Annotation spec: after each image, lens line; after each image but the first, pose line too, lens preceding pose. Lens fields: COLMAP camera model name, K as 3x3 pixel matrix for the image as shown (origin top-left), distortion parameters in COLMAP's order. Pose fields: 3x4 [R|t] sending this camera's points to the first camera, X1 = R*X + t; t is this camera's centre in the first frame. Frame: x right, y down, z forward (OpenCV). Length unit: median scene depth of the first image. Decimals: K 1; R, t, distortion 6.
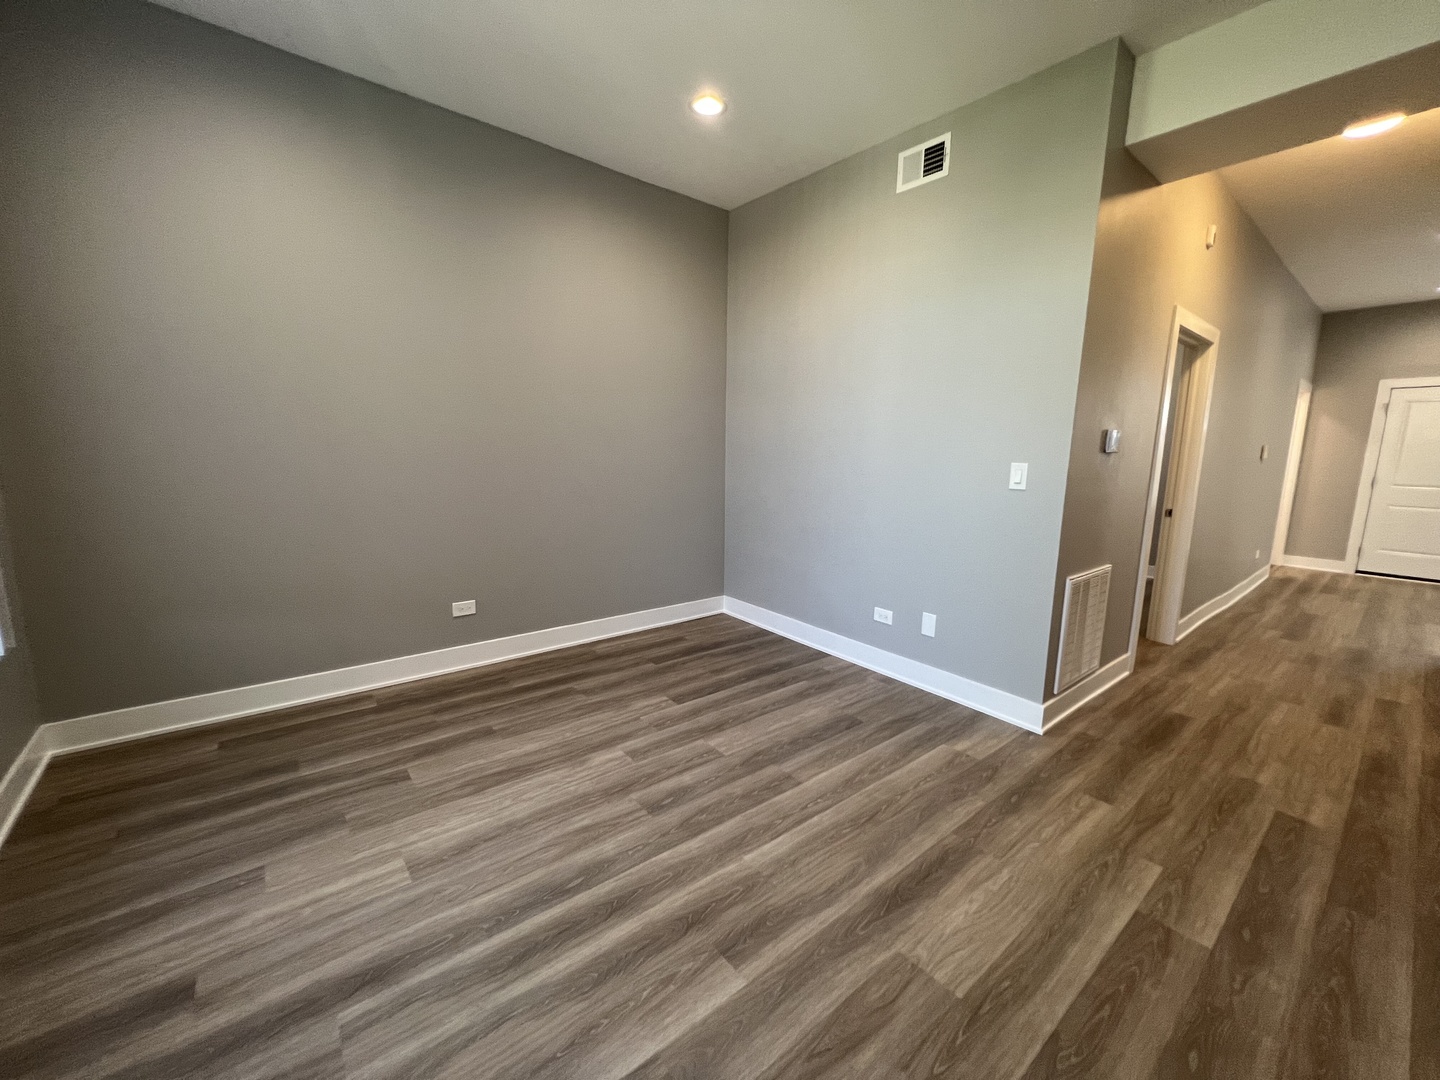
lens RADIAL K [[577.5, 0, 722.9], [0, 577.5, 540.2], [0, 0, 1]] dist [-0.000728, 0.000377]
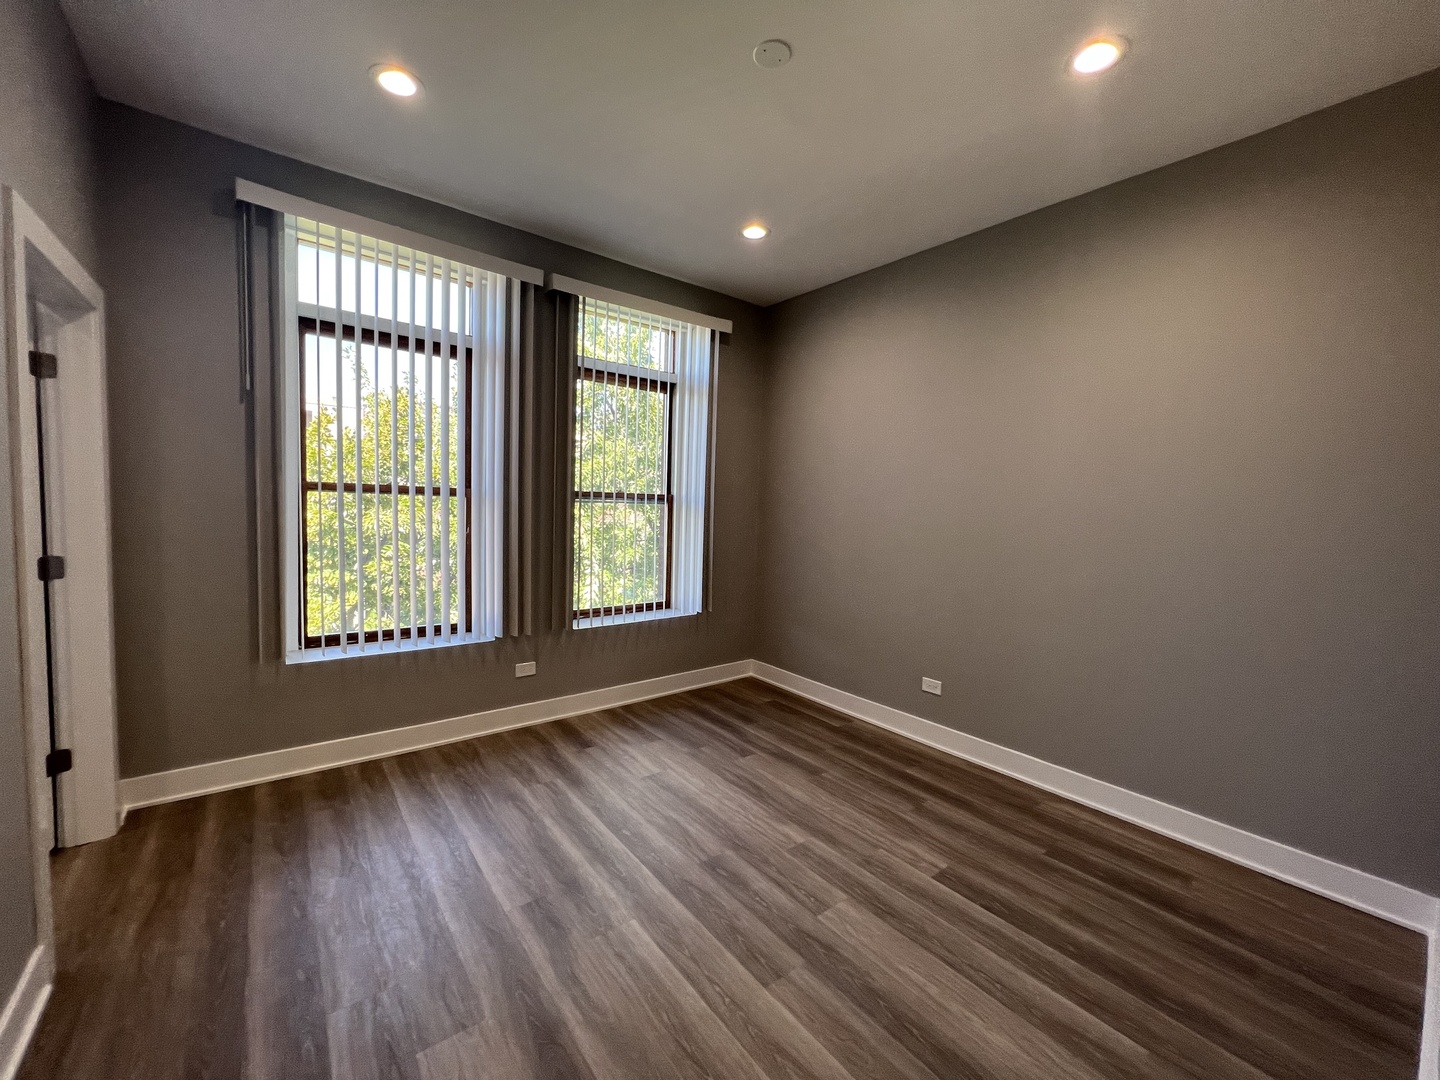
lens RADIAL K [[578.0, 0, 720.0], [0, 578.0, 540.0], [0, 0, 1]] dist [-0.002856, 0.000303]
pose [[-0.020423, 0.044377, -0.998806, 0.884050], [-0.189358, 0.980761, 0.047447, -0.176583], [0.981696, 0.190101, -0.011627, 0.865849]]
